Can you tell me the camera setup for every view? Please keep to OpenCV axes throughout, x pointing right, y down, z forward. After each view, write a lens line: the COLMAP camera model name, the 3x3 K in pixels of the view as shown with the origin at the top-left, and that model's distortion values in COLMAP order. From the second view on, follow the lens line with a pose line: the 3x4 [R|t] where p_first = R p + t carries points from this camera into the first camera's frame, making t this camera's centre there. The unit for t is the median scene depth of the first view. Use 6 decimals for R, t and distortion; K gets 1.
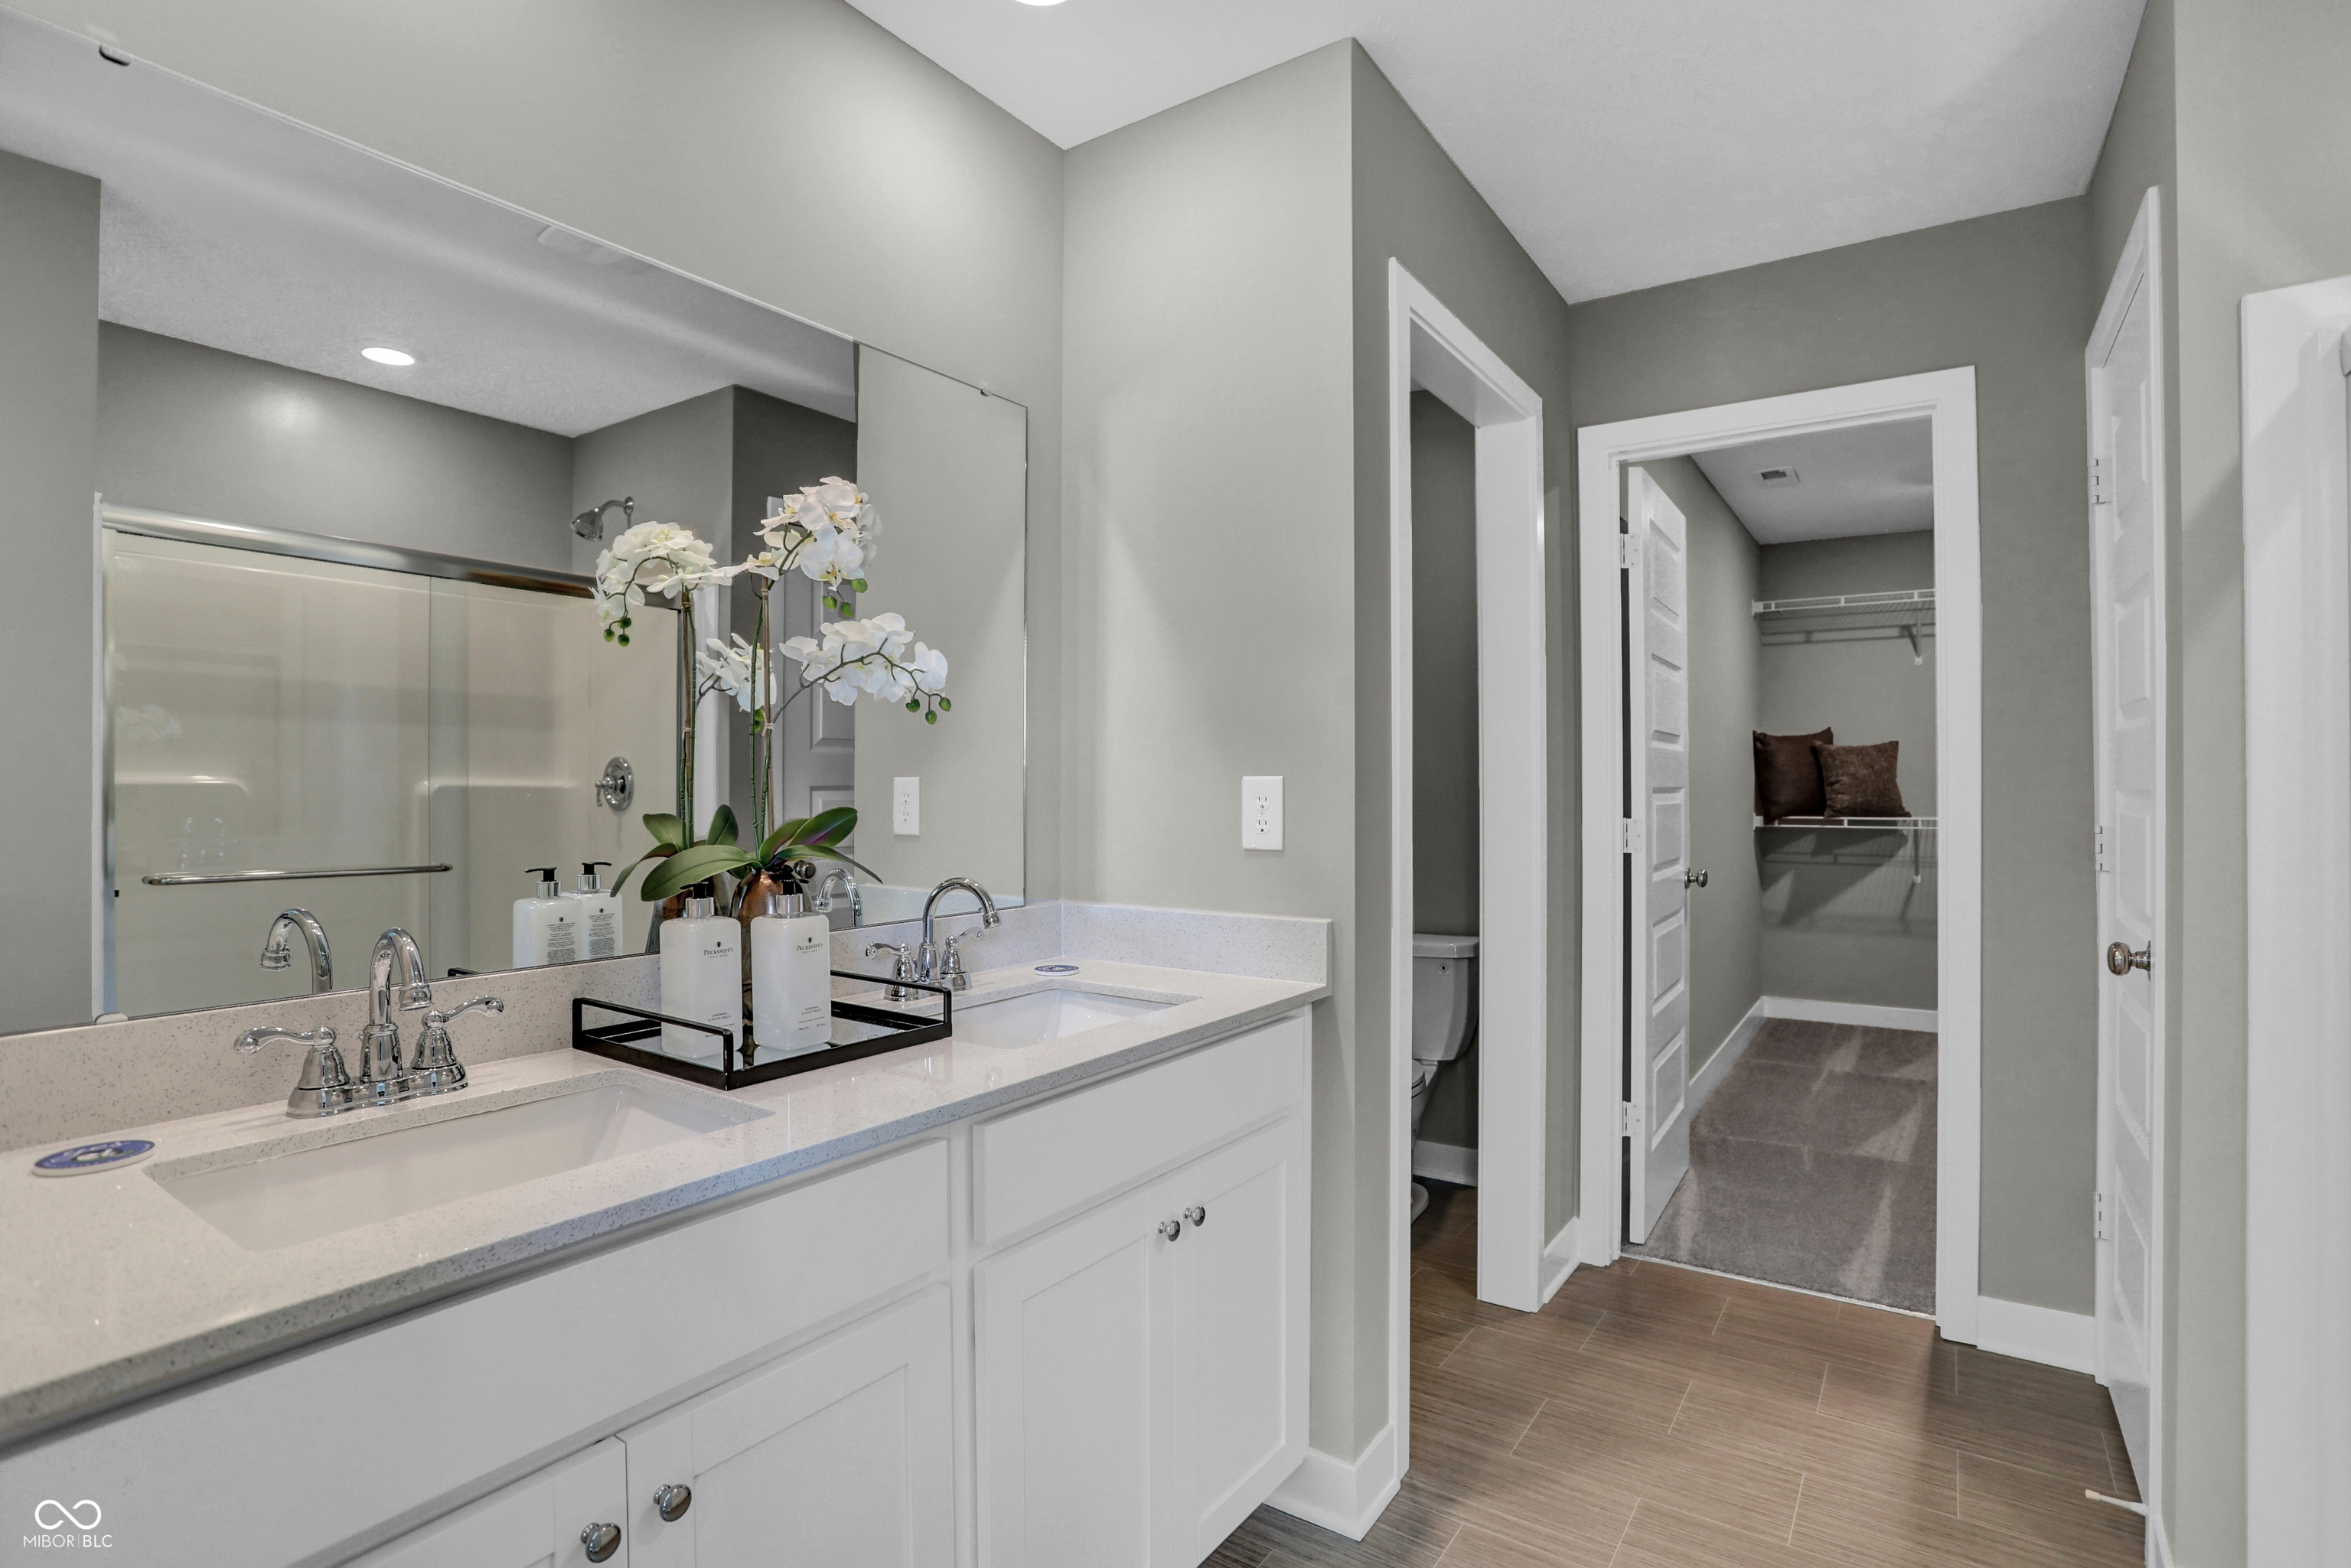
lens RADIAL K [[1147.7, 0, 1186.5], [0, 1147.7, 770.3], [0, 0, 1]] dist [-0.062274, 0.025047]
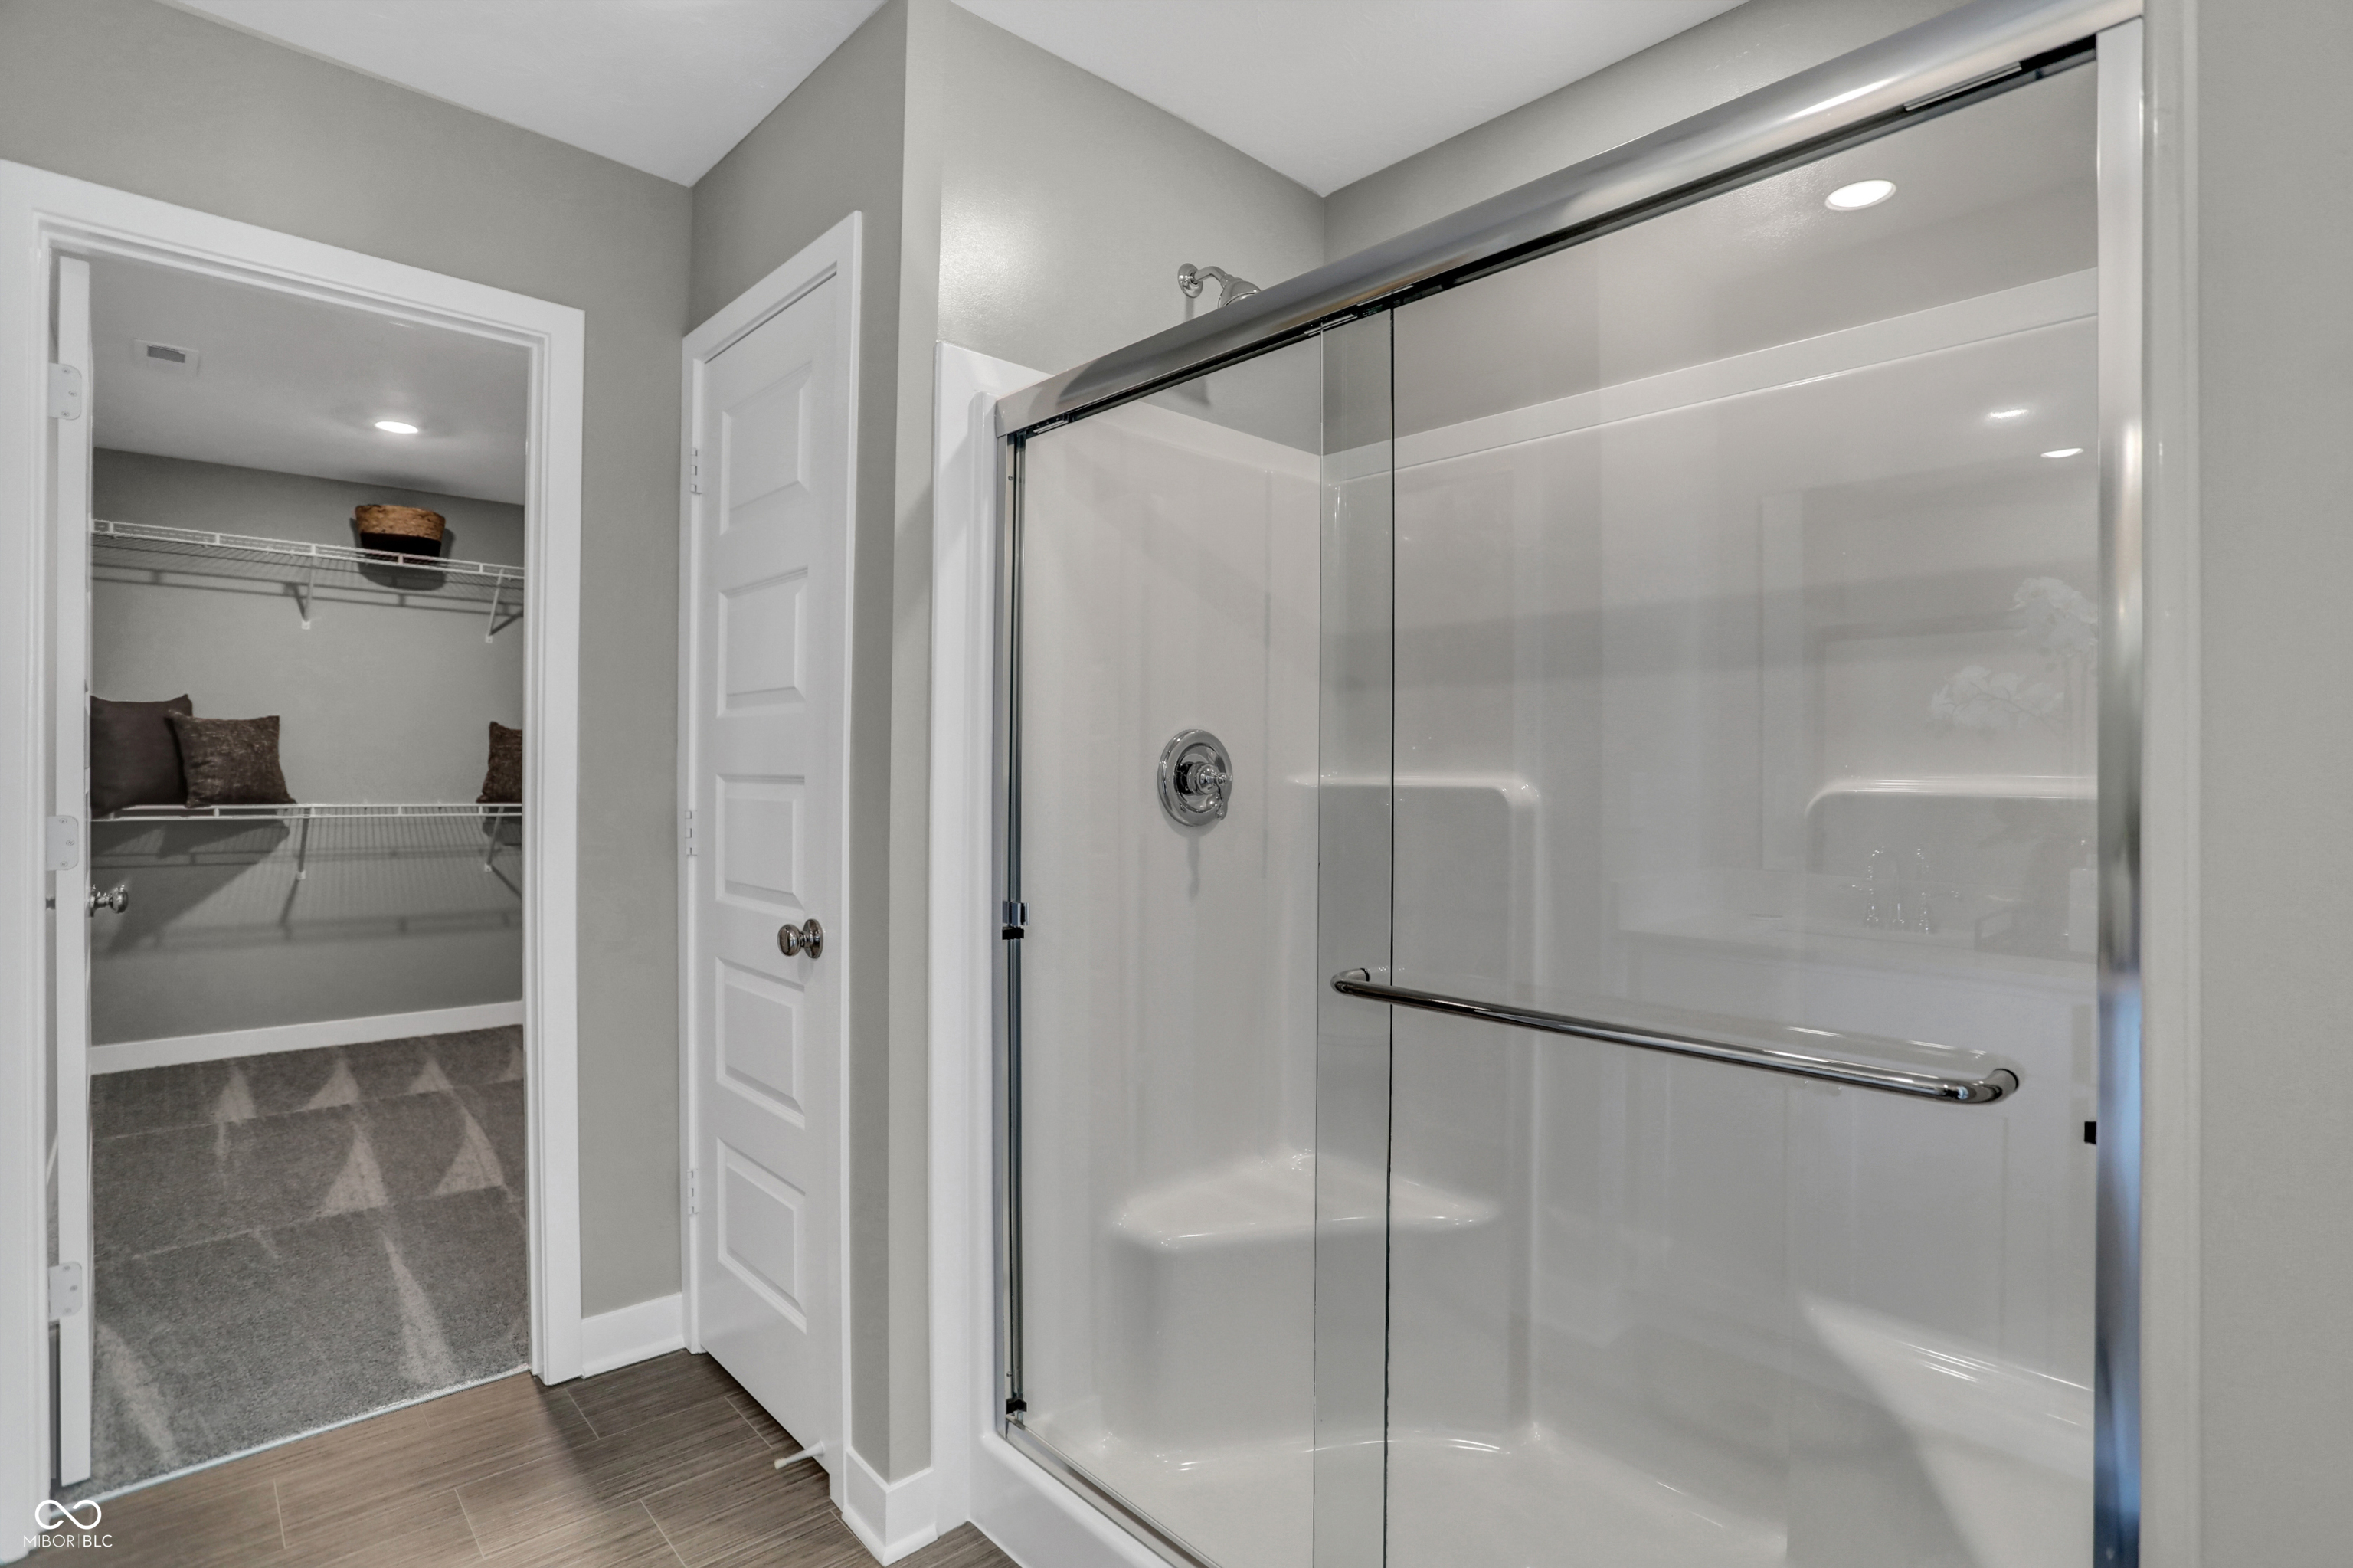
lens RADIAL K [[1148.7, 0, 1187.5], [0, 1148.7, 770.3], [0, 0, 1]] dist [-0.062274, 0.025047]
pose [[0.228410, 0.006180, 0.973546, -0.083437], [-0.020886, 0.999781, -0.001446, 0.004838], [-0.973341, -0.020003, 0.228489, 0.310407]]
